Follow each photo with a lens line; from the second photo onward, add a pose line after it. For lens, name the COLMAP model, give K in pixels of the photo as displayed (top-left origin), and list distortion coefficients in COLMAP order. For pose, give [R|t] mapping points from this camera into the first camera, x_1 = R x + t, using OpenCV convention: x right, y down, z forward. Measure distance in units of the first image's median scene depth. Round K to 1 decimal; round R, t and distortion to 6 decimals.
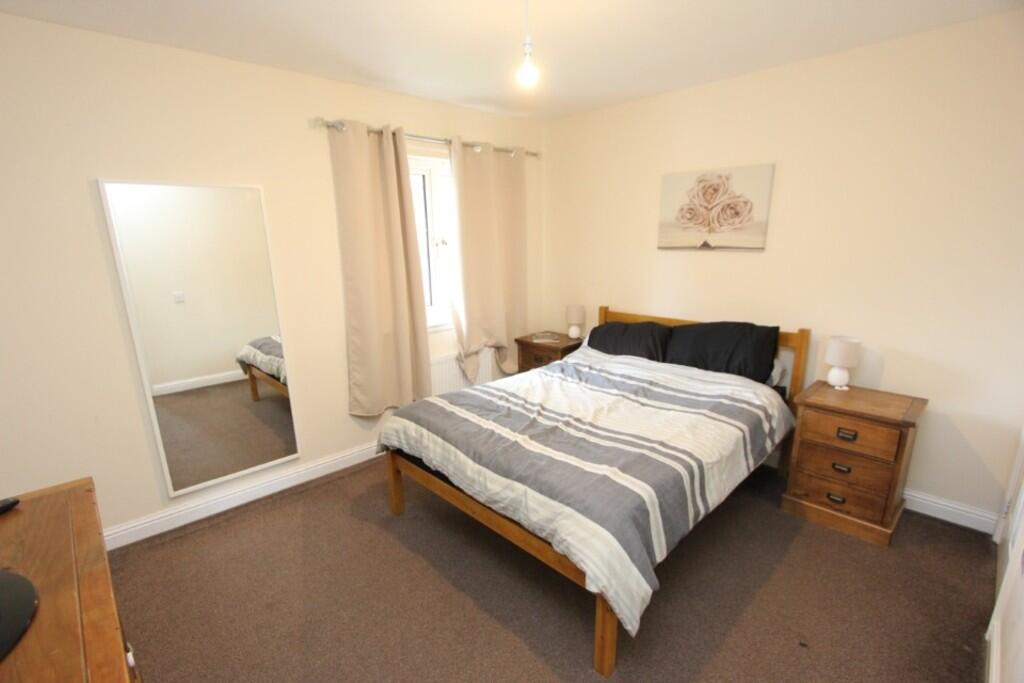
lens RADIAL K [[471.3, 0, 500.2], [0, 471.3, 359.8], [0, 0, 1]] dist [-0.021477, 0.002382]
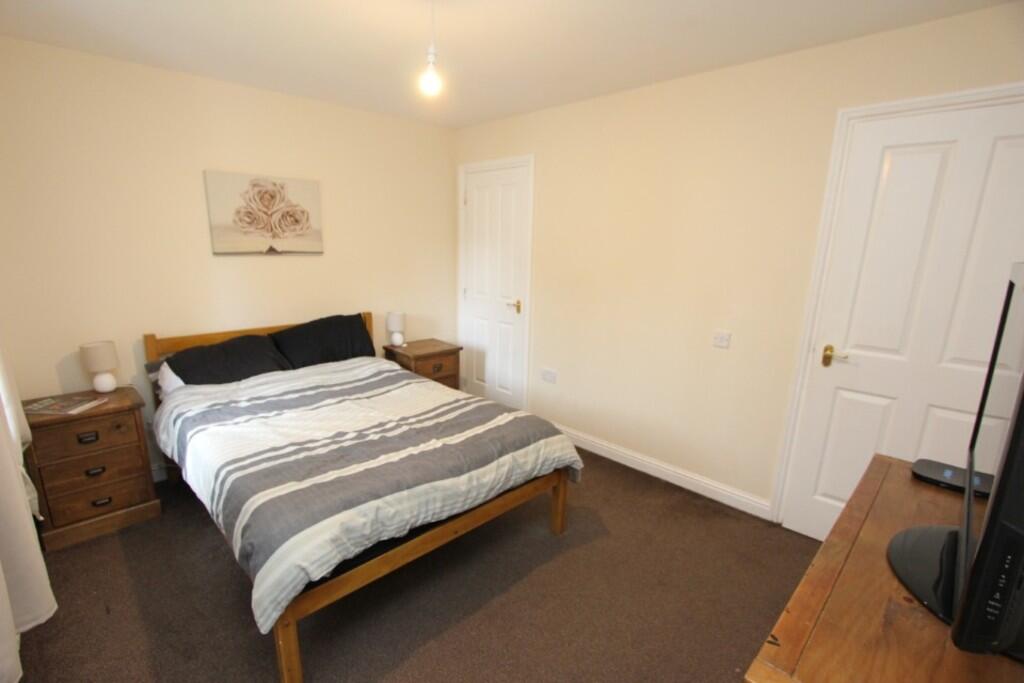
lens RADIAL K [[471.3, 0, 500.2], [0, 471.3, 359.8], [0, 0, 1]] dist [-0.021477, 0.002382]
pose [[-0.015947, -0.225958, 0.974006, -0.652912], [0.237730, 0.945339, 0.223200, -0.139147], [-0.971200, 0.235110, 0.038642, 0.579137]]
